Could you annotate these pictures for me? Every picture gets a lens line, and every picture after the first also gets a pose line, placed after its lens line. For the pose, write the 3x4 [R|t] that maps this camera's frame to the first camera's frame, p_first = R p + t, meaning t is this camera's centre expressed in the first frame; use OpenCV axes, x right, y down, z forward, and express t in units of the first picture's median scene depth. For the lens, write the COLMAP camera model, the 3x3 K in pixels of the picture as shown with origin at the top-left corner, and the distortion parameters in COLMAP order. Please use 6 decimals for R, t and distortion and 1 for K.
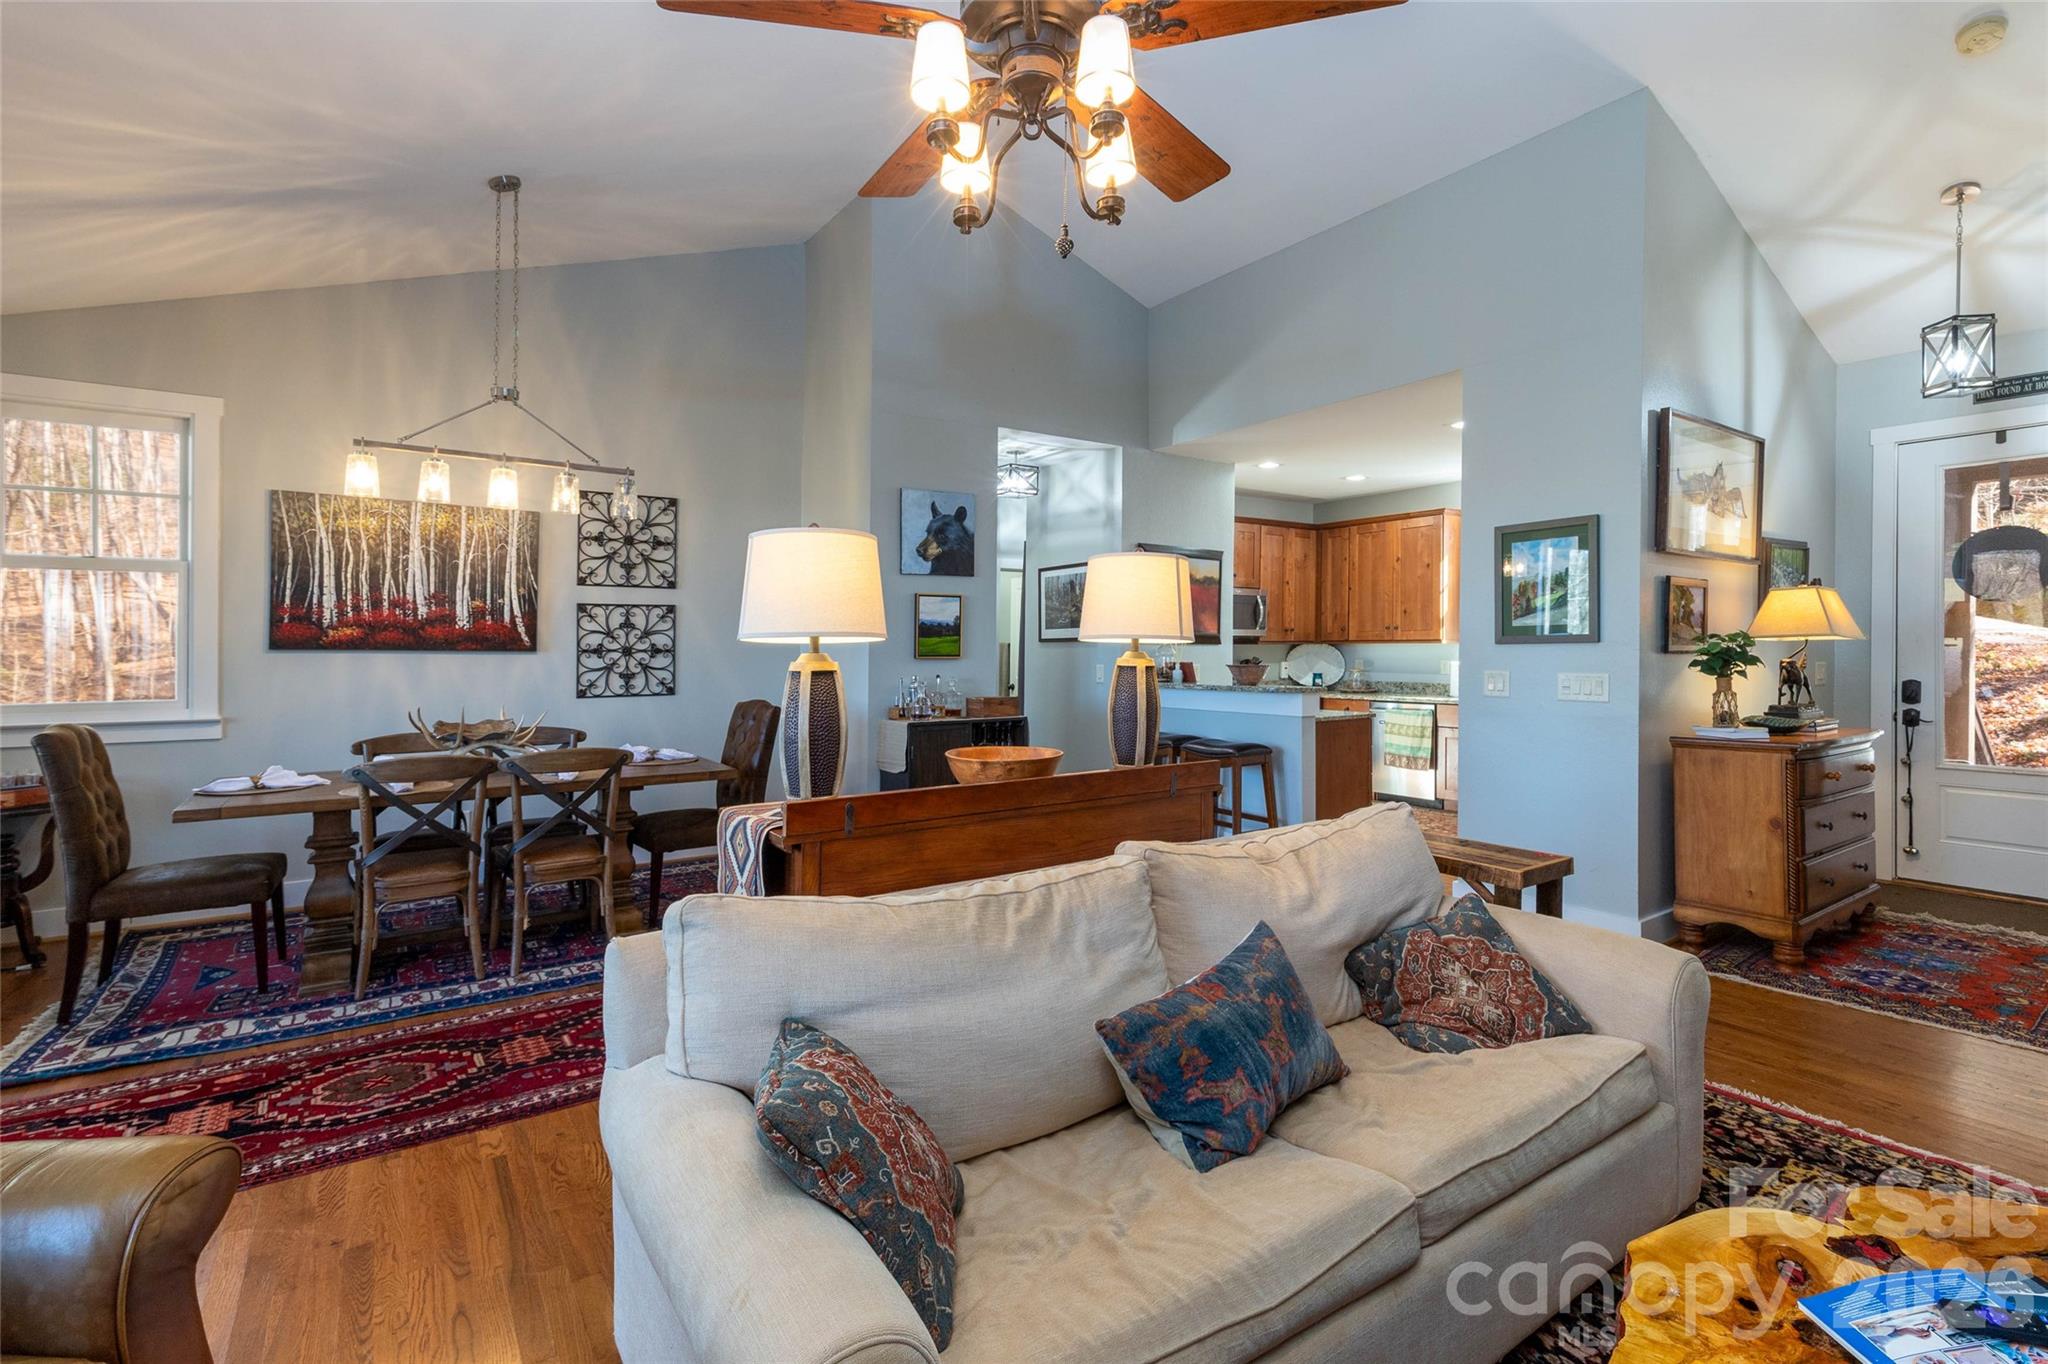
lens RADIAL K [[954.3, 0, 1026.3], [0, 954.3, 665.1], [0, 0, 1]] dist [0.005407, 0.001283]
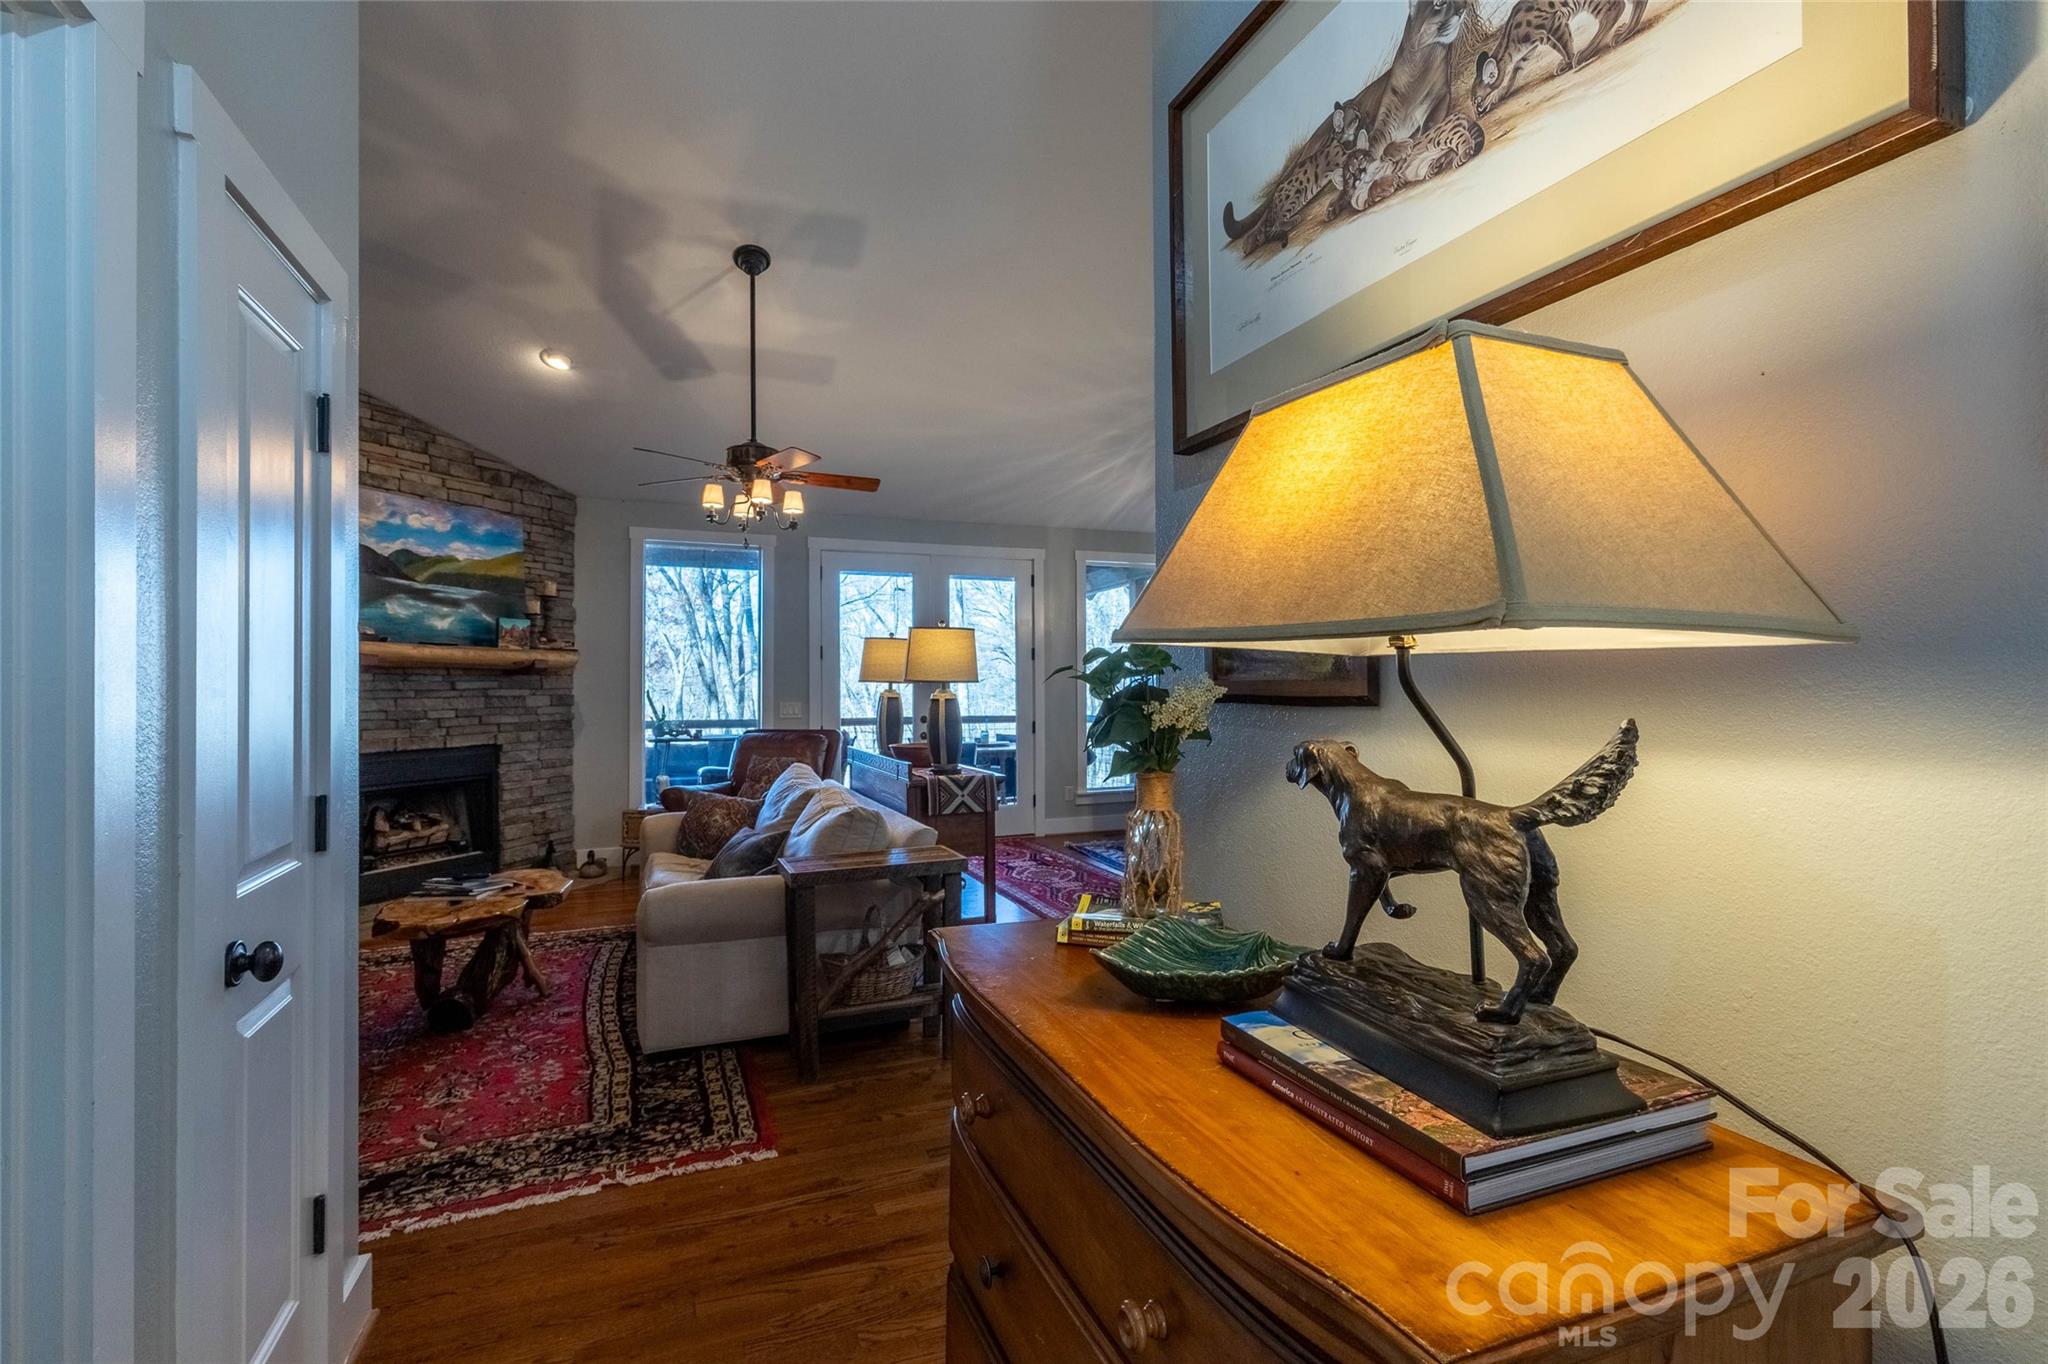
lens RADIAL K [[954.3, 0, 1023.7], [0, 954.3, 678.0], [0, 0, 1]] dist [0.005407, 0.001283]
pose [[-0.230308, -0.002569, -0.973114, 0.894125], [-0.010373, 0.999946, -0.000185, -0.016404], [0.973062, 0.010052, -0.230322, 0.849005]]
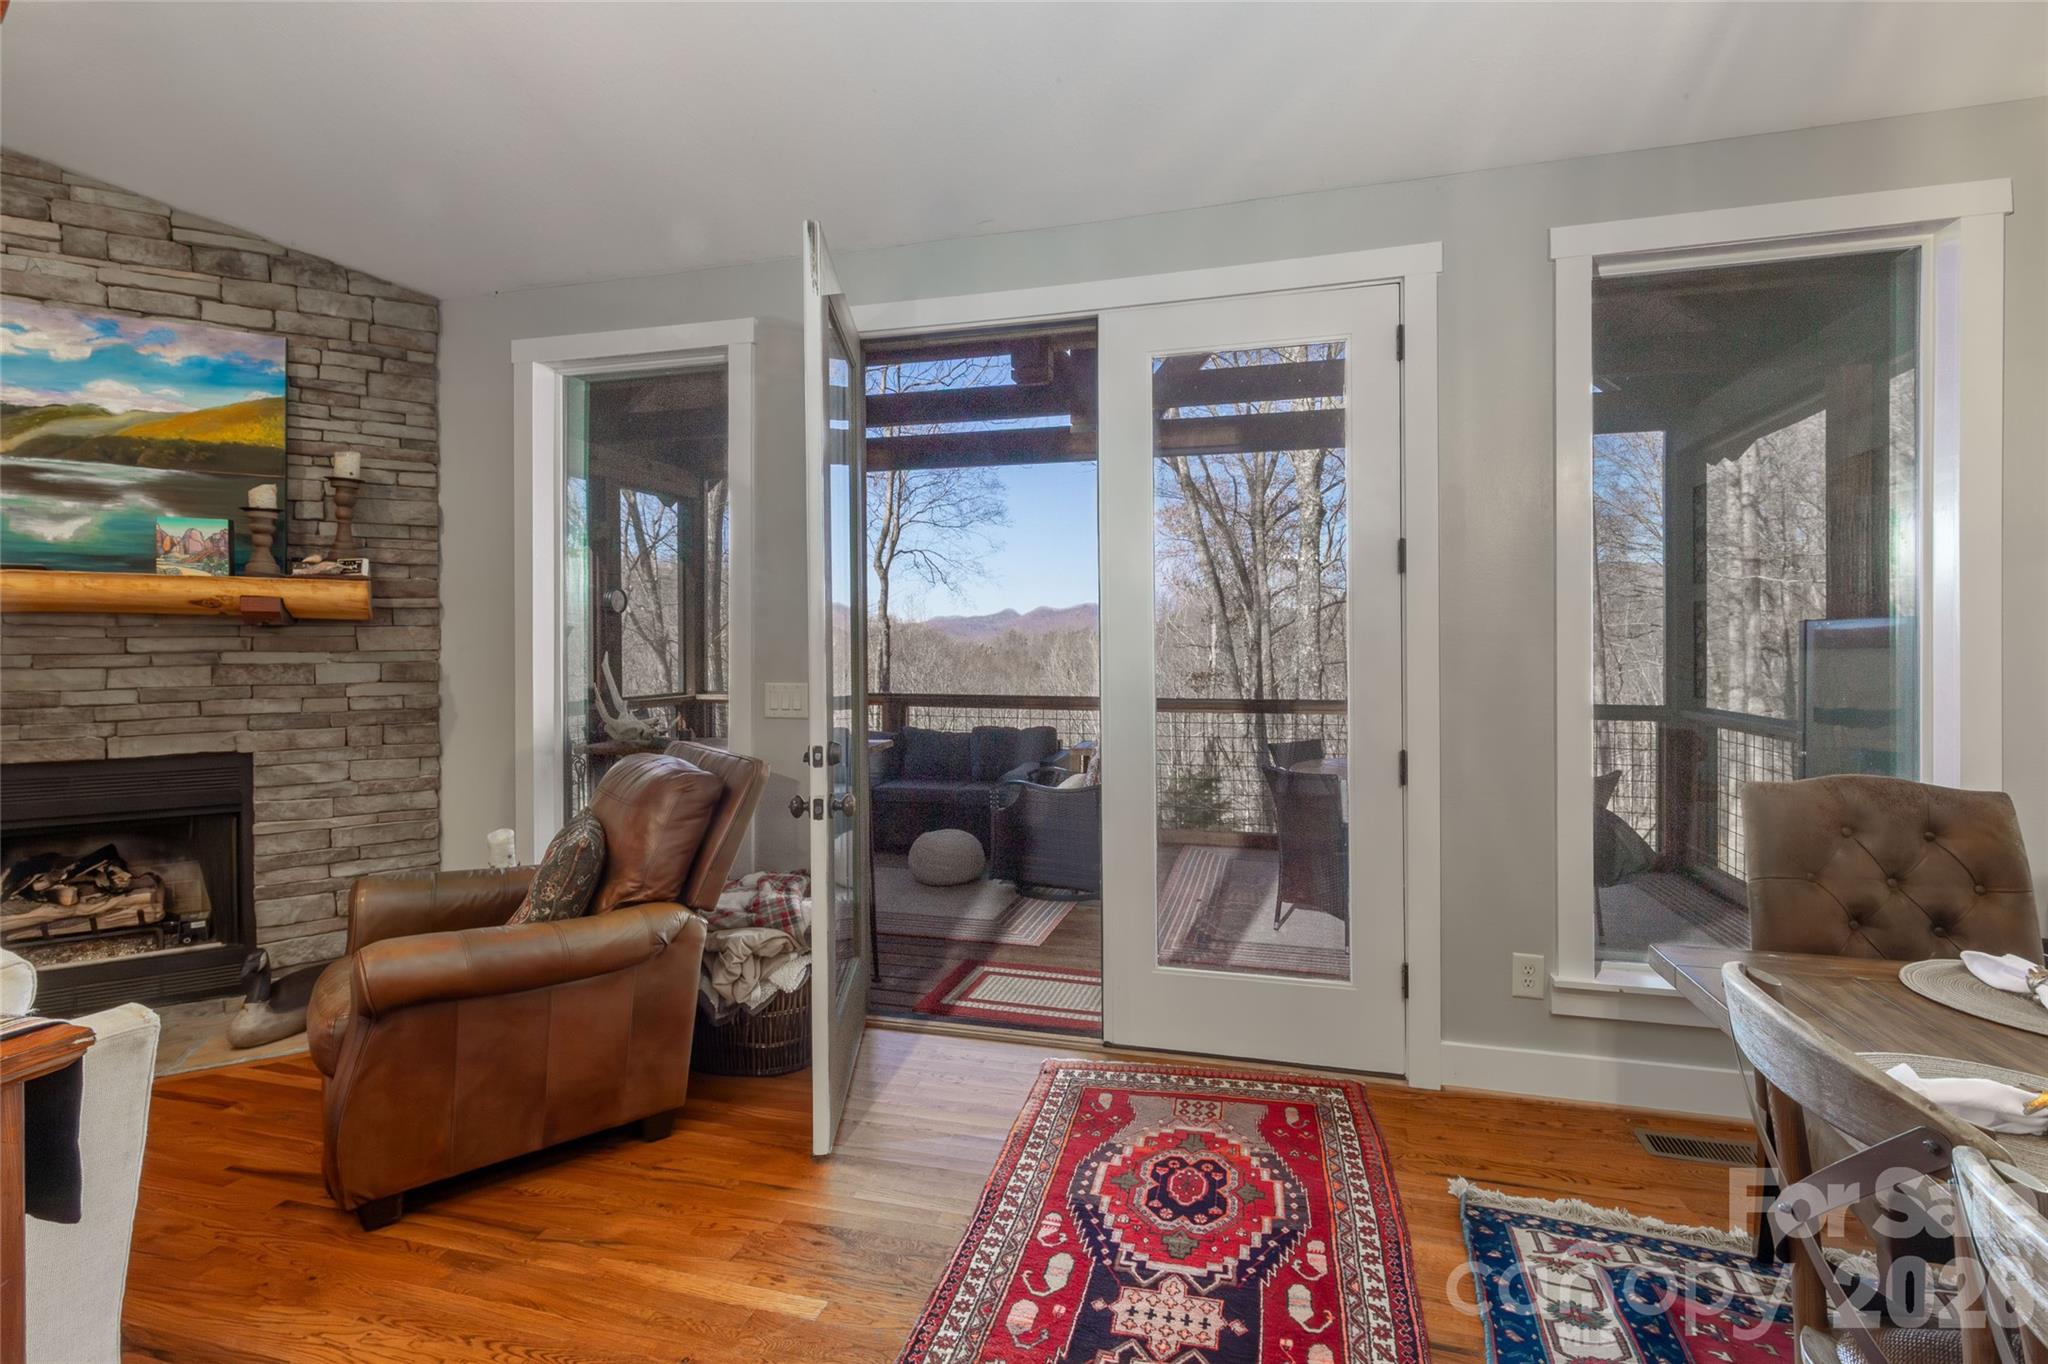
lens RADIAL K [[954.3, 0, 1025.7], [0, 954.3, 649.0], [0, 0, 1]] dist [0.005407, 0.001283]
pose [[-0.766514, 0.008809, -0.642167, -0.180020], [-0.004685, 0.999803, 0.019306, -0.012938], [0.642210, 0.017807, -0.766322, 0.779010]]
